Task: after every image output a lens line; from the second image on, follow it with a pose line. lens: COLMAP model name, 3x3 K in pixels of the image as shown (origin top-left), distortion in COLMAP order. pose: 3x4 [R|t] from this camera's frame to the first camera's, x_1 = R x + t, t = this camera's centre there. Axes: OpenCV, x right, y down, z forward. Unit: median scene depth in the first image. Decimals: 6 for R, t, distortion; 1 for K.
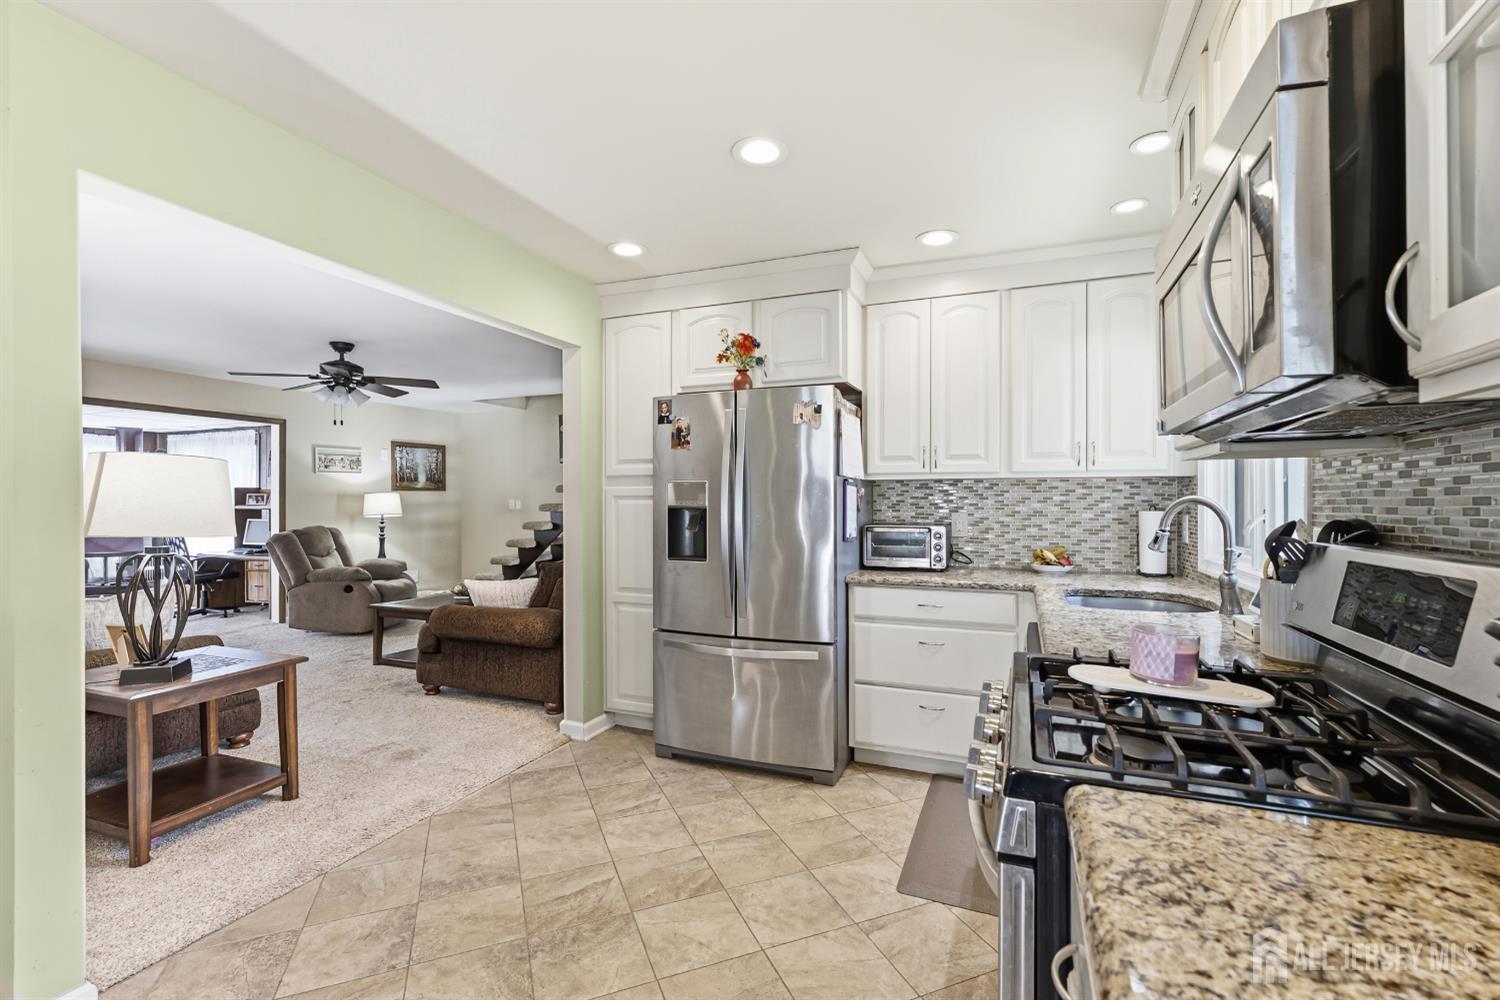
lens RADIAL K [[663.4, 0, 753.9], [0, 663.4, 500.2], [0, 0, 1]] dist [-0.000104, -0.000310]
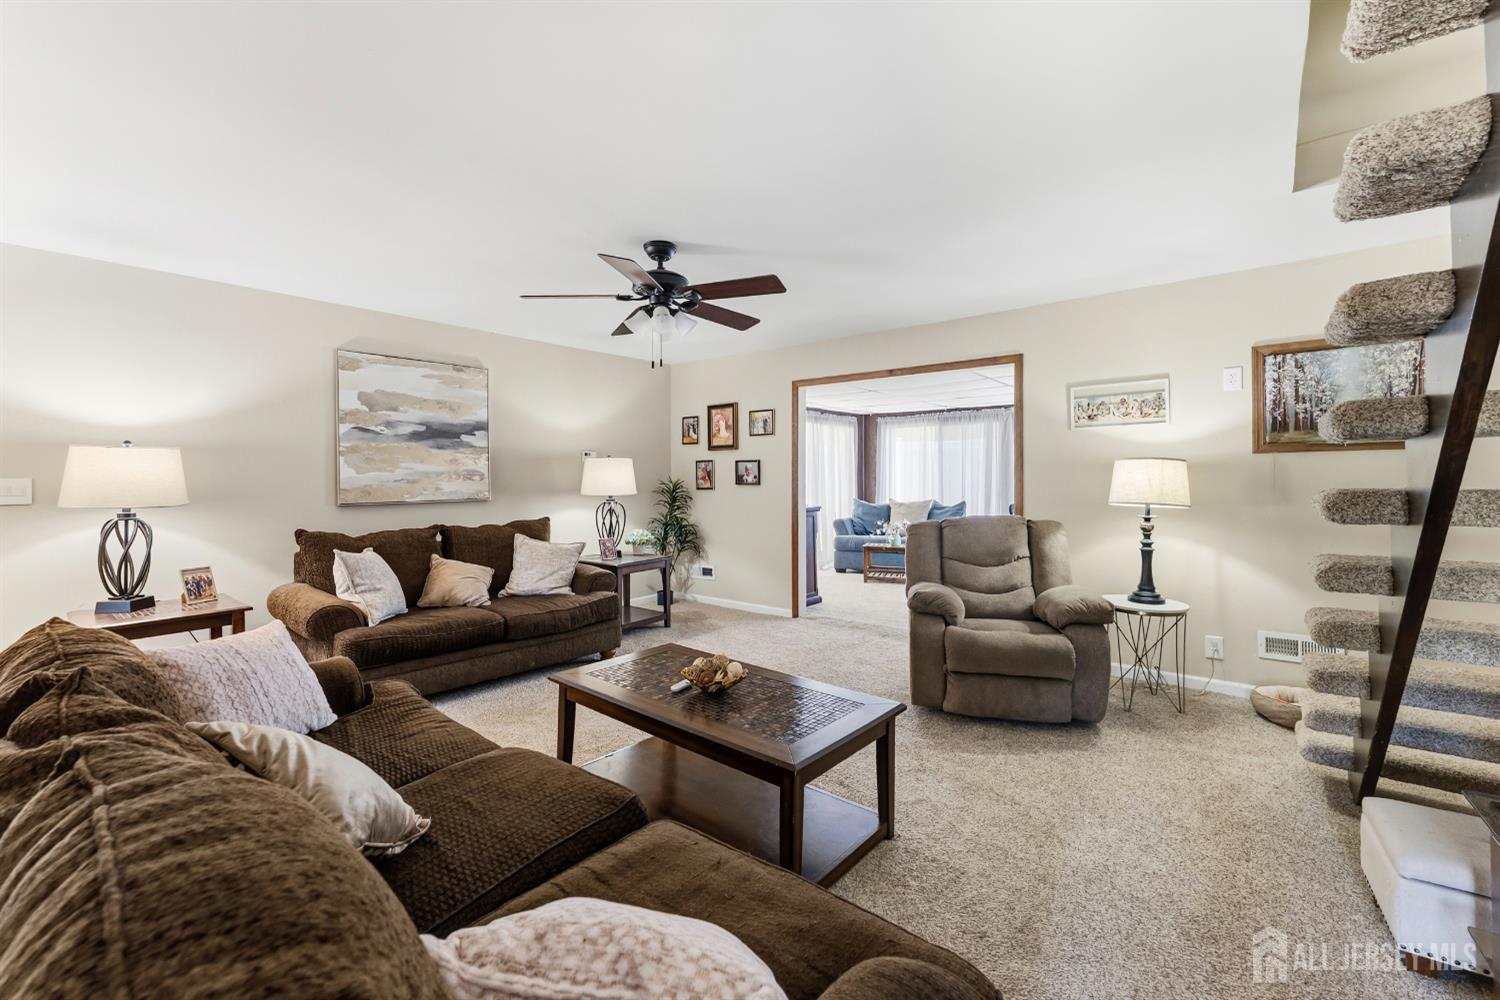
lens RADIAL K [[621.7, 0, 753.7], [0, 621.7, 494.6], [0, 0, 1]] dist [0.000918, 0.000099]
pose [[-0.301133, 0.031534, -0.953061, -0.050684], [0.004210, 0.999487, 0.031740, -0.001694], [0.953573, 0.005545, -0.301111, 1.728405]]
